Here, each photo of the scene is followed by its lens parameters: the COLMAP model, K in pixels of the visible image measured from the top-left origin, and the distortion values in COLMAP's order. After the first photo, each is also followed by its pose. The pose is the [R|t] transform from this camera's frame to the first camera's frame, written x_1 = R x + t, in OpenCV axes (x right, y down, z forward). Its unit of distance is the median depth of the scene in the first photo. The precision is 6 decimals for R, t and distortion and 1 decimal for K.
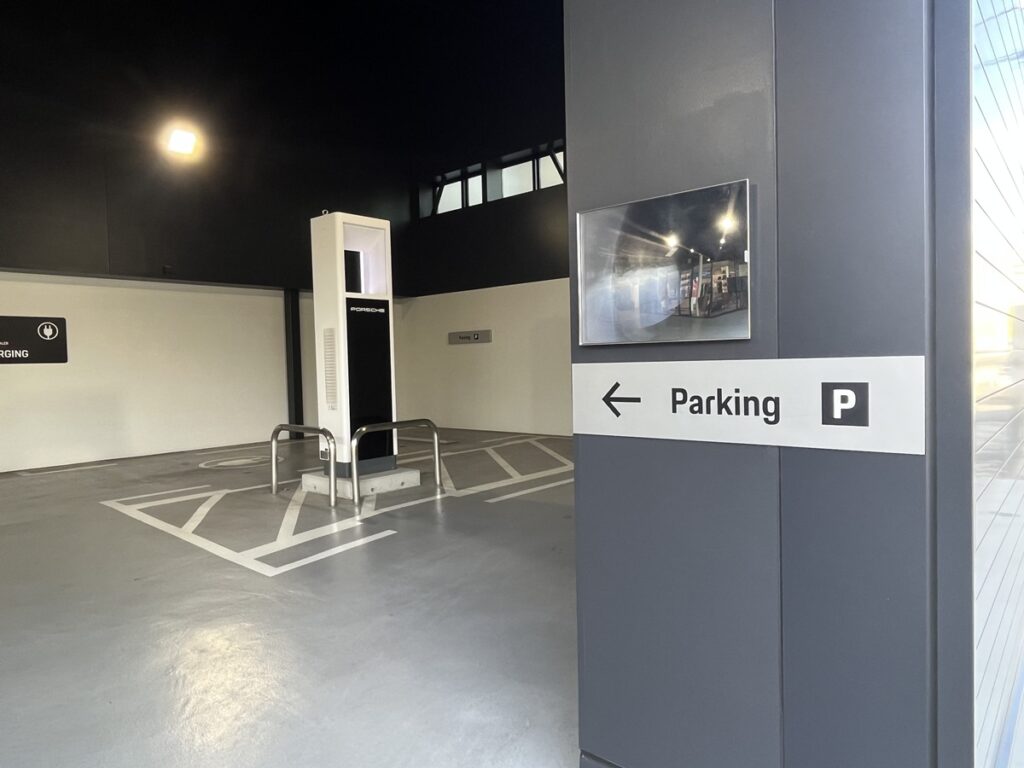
lens RADIAL K [[655.0, 0, 511.9], [0, 655.0, 381.5], [0, 0, 1]] dist [-0.009767, -0.001771]
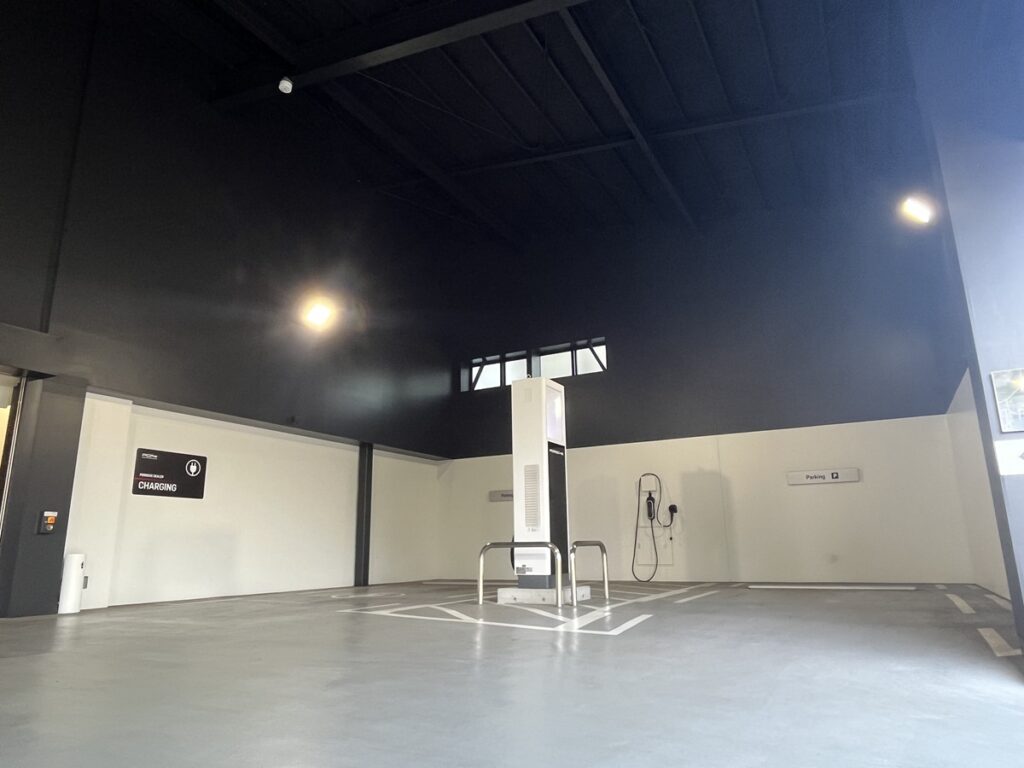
lens RADIAL K [[655.0, 0, 507.8], [0, 655.0, 387.3], [0, 0, 1]] dist [-0.009767, -0.001771]
pose [[0.978672, 0.061135, 0.196121, -0.414630], [-0.005294, 0.961880, -0.273420, 0.085536], [-0.205361, 0.266551, 0.941689, -0.158106]]
